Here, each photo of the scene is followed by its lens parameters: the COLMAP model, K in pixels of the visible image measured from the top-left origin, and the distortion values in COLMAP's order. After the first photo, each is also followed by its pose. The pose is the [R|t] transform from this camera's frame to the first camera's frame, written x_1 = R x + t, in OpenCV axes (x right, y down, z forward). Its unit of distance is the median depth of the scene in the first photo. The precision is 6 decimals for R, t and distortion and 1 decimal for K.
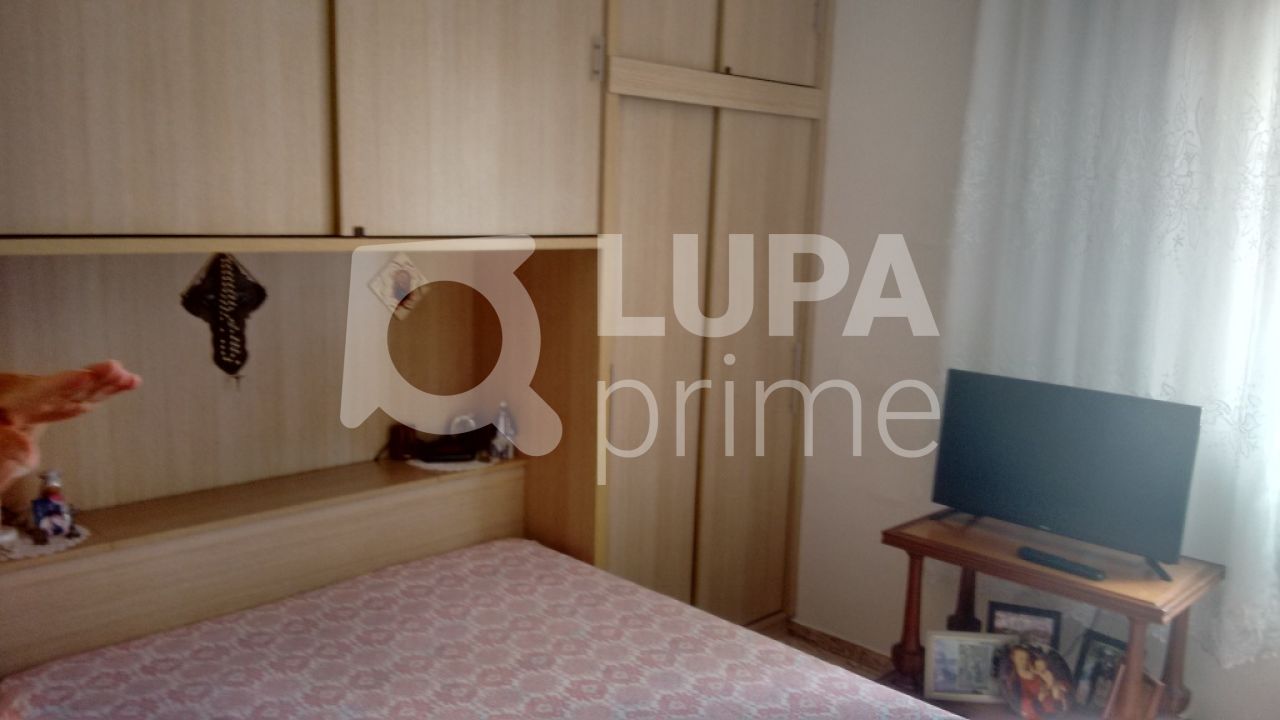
lens RADIAL K [[1031.5, 0, 645.3], [0, 1031.5, 355.0], [0, 0, 1]] dist [0.104307, -0.152759]
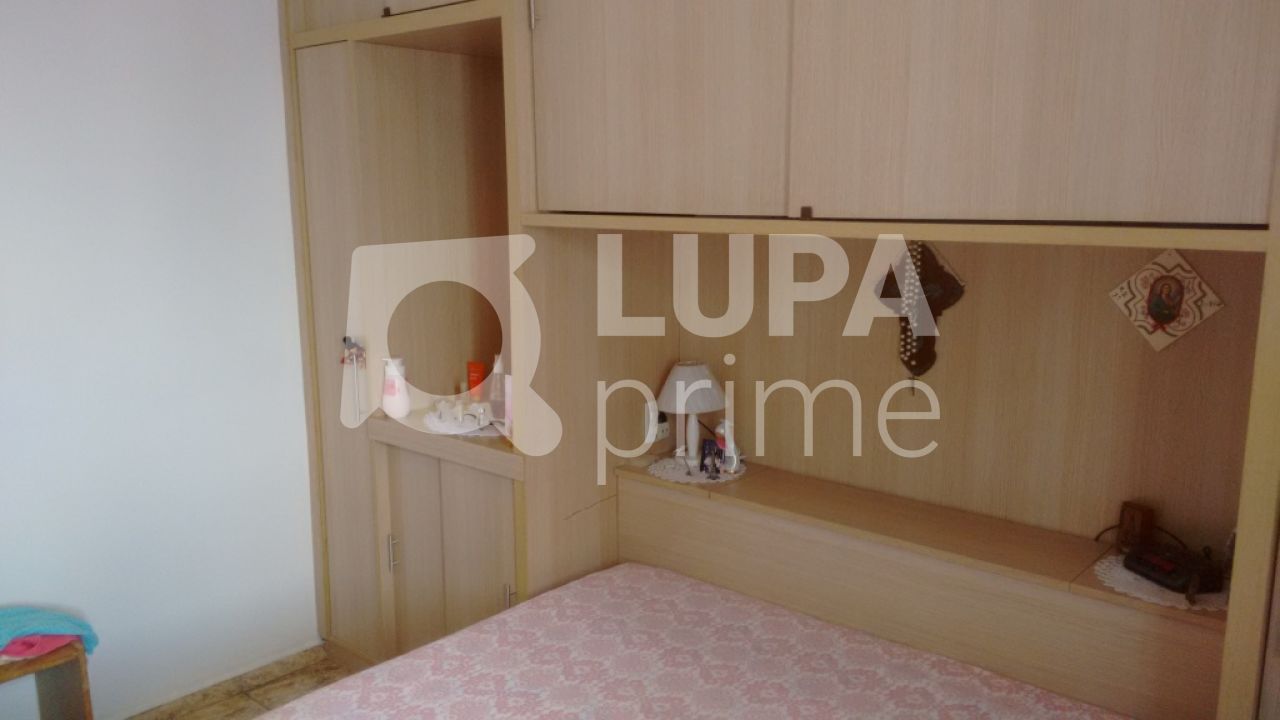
lens RADIAL K [[1031.5, 0, 647.4], [0, 1031.5, 356.9], [0, 0, 1]] dist [0.104307, -0.152759]
pose [[0.040209, 0.142831, -0.988930, 0.632063], [-0.138869, 0.980924, 0.136028, -0.115762], [0.989494, 0.131863, 0.059276, 0.969072]]
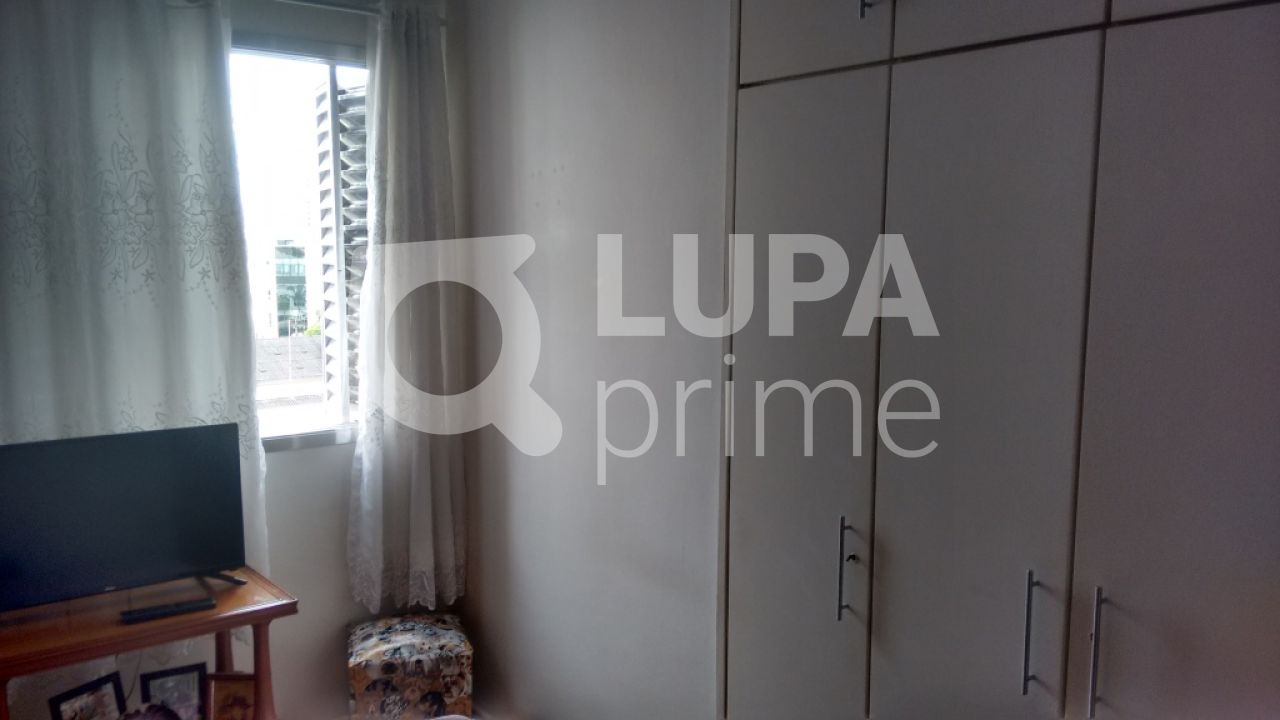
lens RADIAL K [[961.1, 0, 639.0], [0, 961.1, 357.6], [0, 0, 1]] dist [-0.010347, -0.005877]
pose [[0.125792, -0.140652, 0.982035, -0.352386], [0.157547, 0.980168, 0.120204, -0.062251], [-0.979467, 0.139596, 0.145457, 0.370949]]
